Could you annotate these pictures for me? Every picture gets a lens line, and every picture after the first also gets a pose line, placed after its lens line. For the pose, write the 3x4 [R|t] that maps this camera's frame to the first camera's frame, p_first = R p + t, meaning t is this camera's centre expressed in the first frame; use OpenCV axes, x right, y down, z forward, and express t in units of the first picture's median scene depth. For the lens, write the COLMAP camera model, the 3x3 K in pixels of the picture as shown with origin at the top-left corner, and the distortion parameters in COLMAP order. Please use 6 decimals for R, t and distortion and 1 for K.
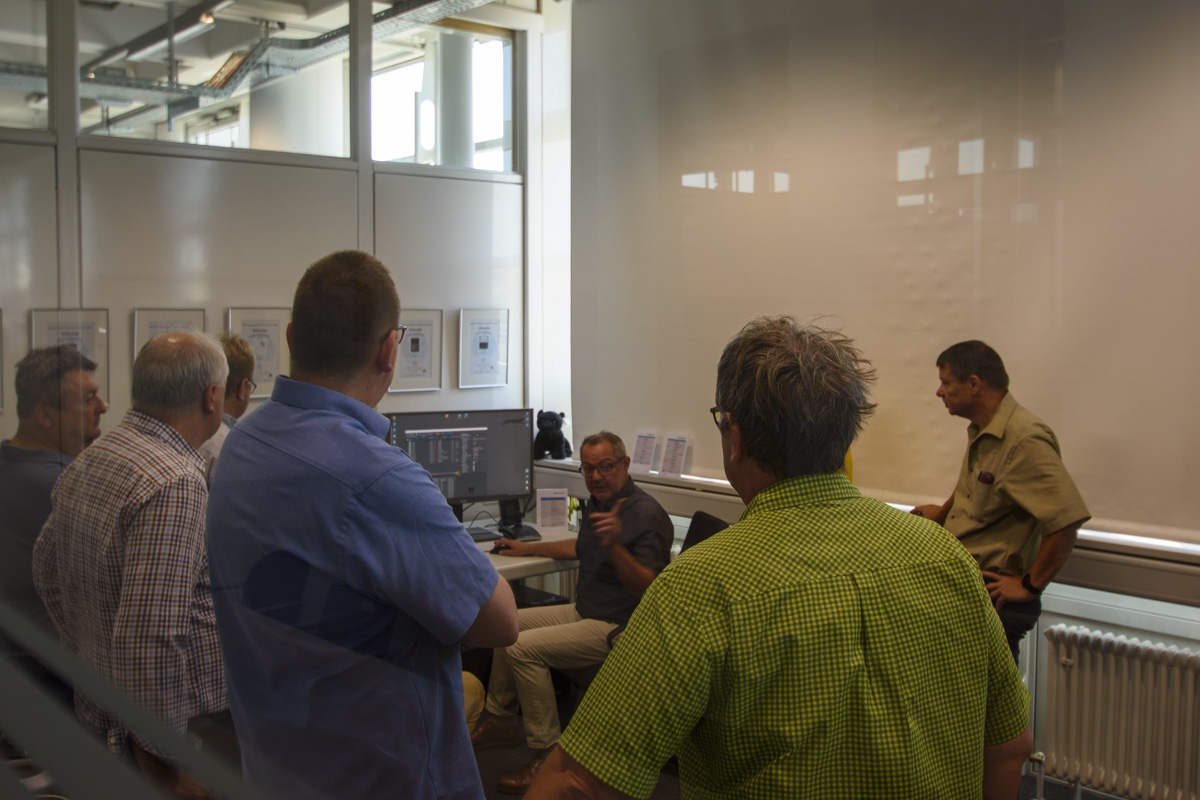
lens RADIAL K [[1191.2, 0, 593.5], [0, 1191.2, 390.0], [0, 0, 1]] dist [-0.070262, 0.000000]
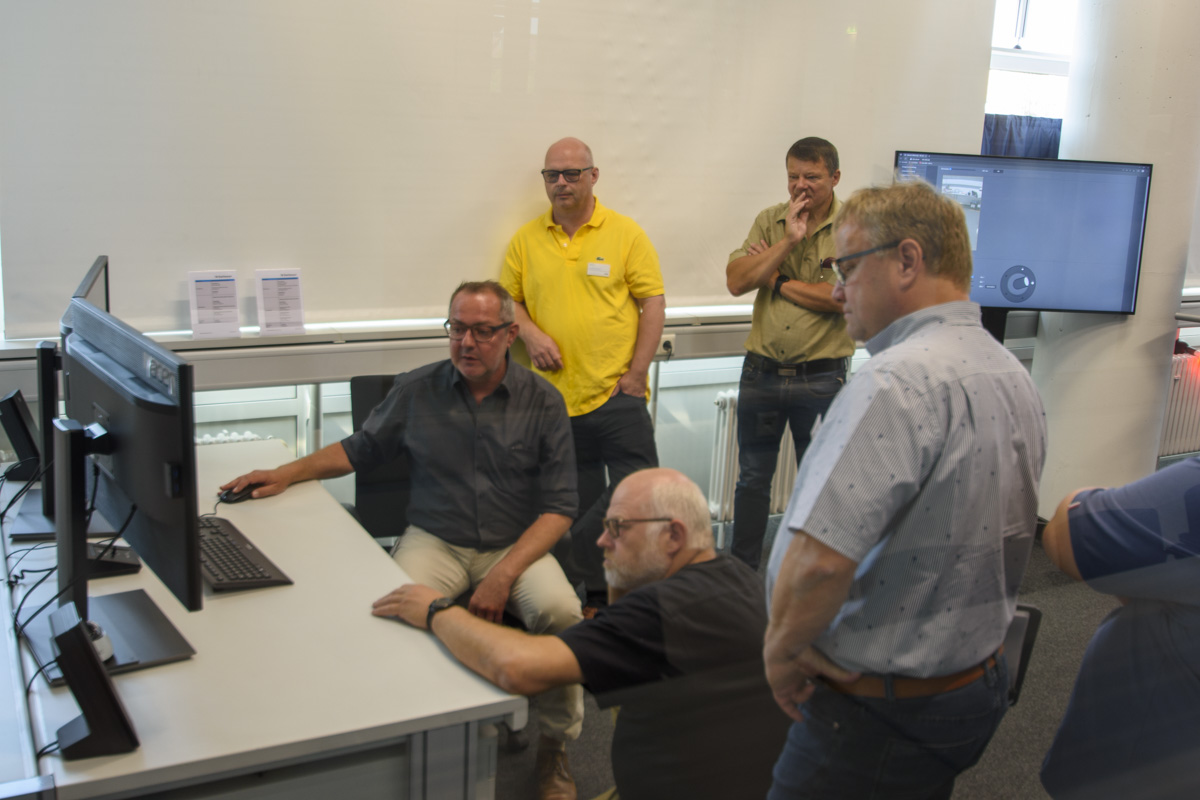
lens RADIAL K [[1191.2, 0, 594.6], [0, 1191.2, 372.1], [0, 0, 1]] dist [-0.070262, 0.000000]
pose [[0.222910, -0.194822, 0.955173, -0.555413], [0.014486, 0.980380, 0.196583, -0.036985], [-0.974731, -0.029984, 0.221358, 0.664731]]
